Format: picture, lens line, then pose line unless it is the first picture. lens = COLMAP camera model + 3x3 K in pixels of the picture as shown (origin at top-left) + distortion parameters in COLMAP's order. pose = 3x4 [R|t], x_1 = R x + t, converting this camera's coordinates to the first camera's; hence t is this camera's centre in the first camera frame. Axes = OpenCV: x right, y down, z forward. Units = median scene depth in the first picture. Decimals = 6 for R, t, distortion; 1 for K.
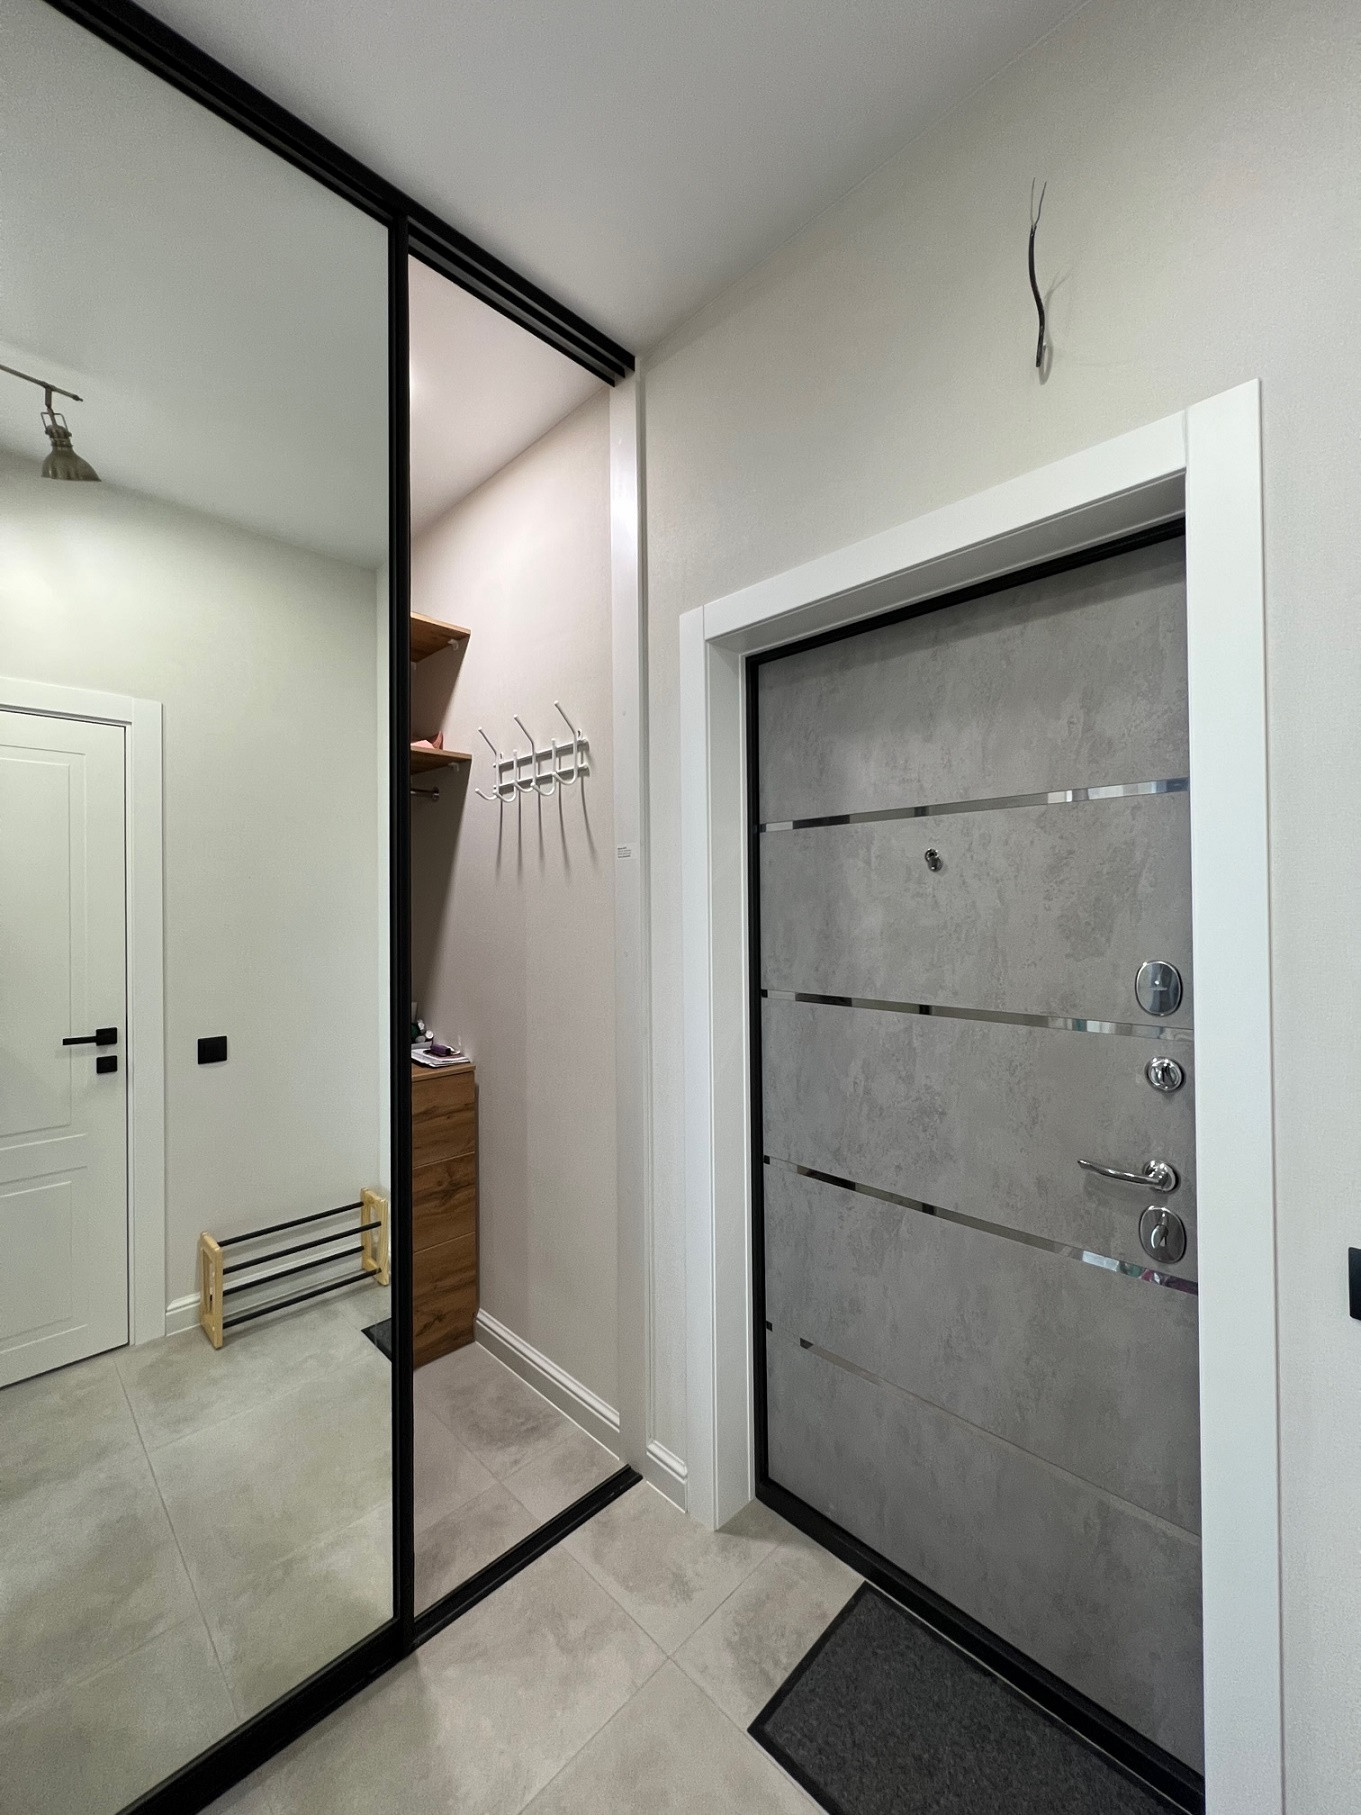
lens RADIAL K [[733.4, 0, 676.8], [0, 733.4, 905.1], [0, 0, 1]] dist [-0.000527, -0.000030]
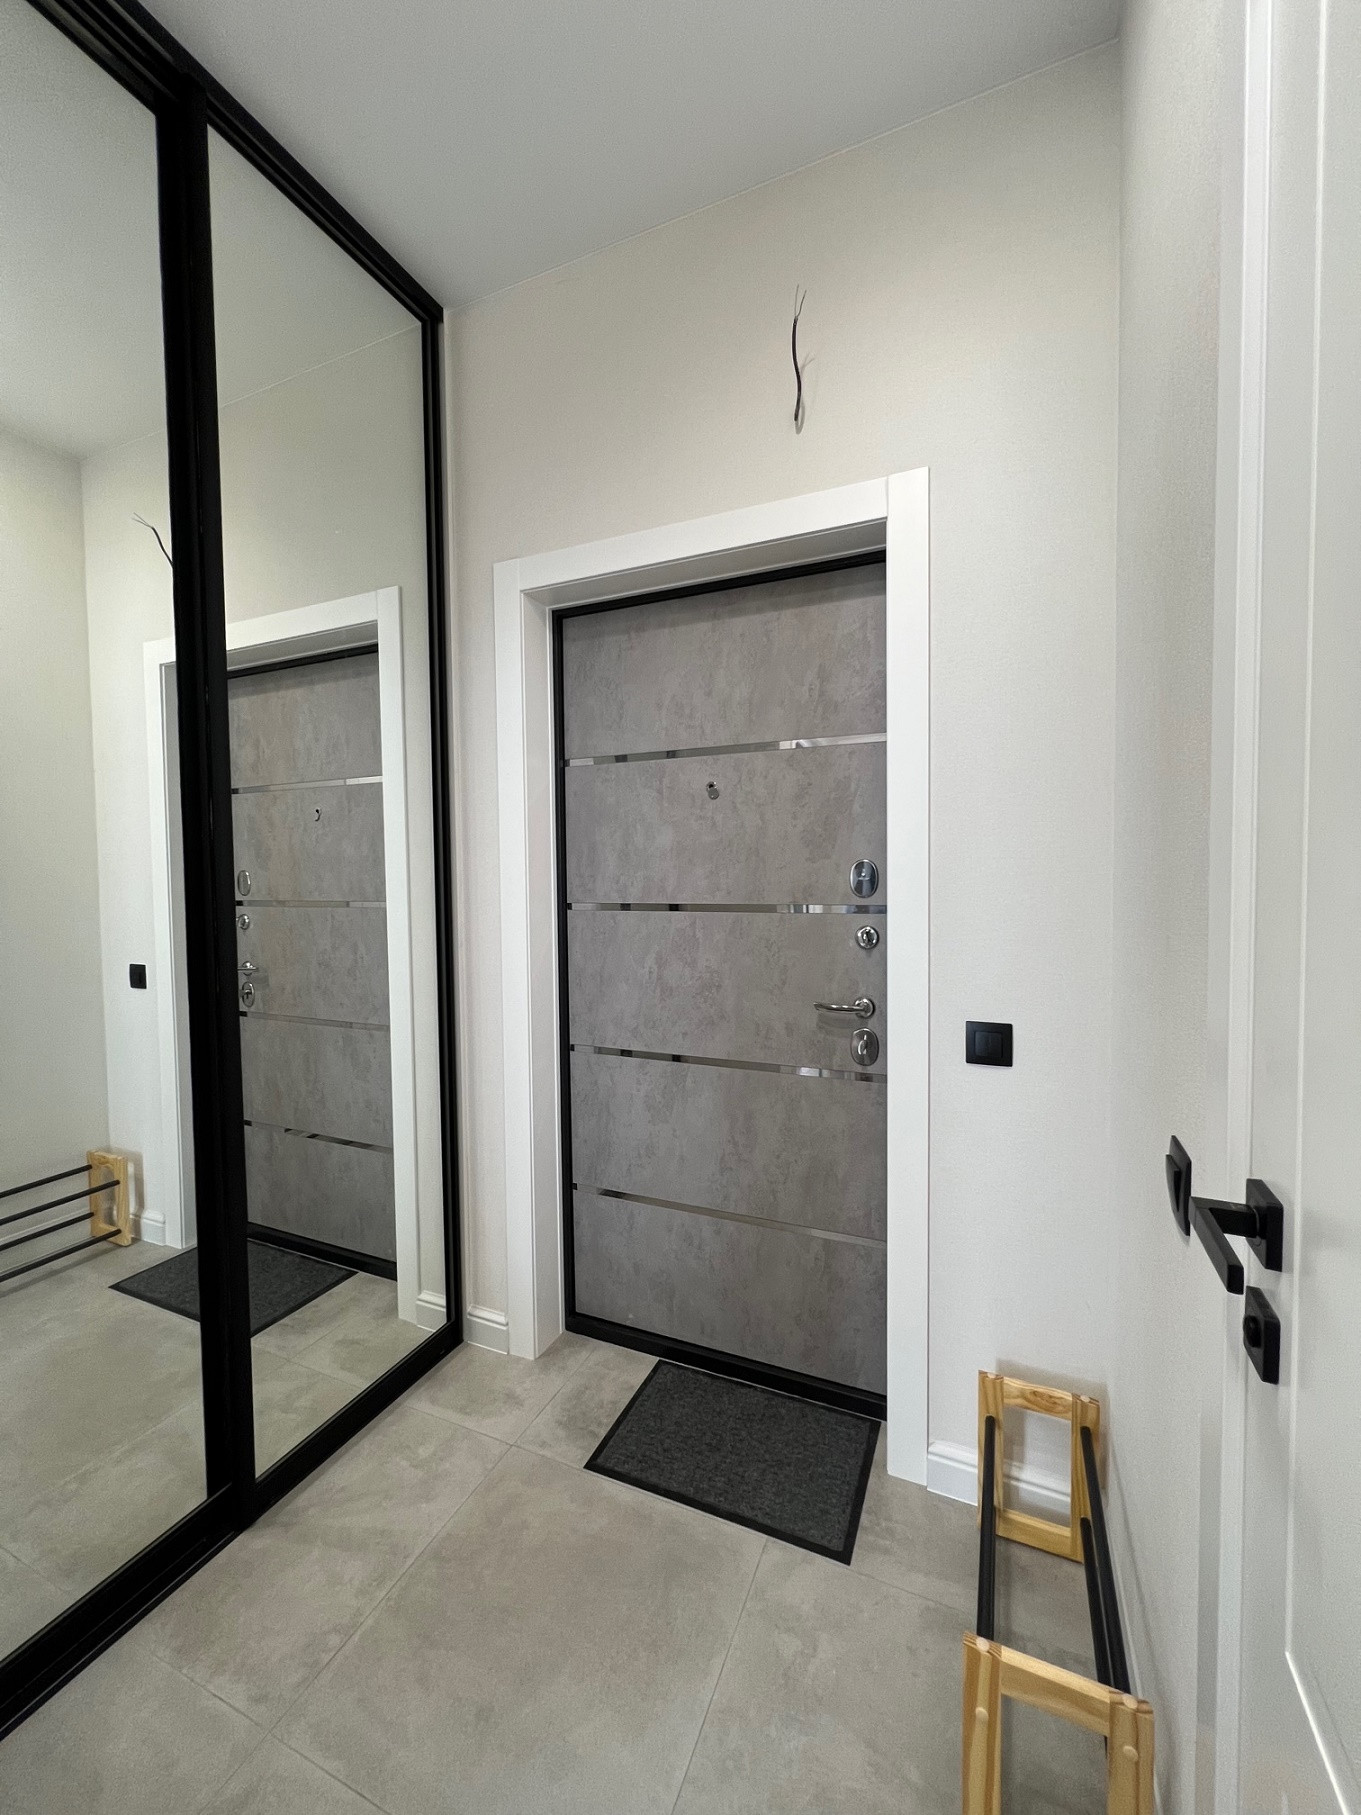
lens RADIAL K [[733.4, 0, 676.8], [0, 733.4, 905.1], [0, 0, 1]] dist [-0.000527, -0.000030]
pose [[0.934962, -0.015818, 0.354395, -0.160666], [0.000307, 0.999041, 0.043783, 0.080965], [-0.354748, -0.040827, 0.934070, -0.176267]]
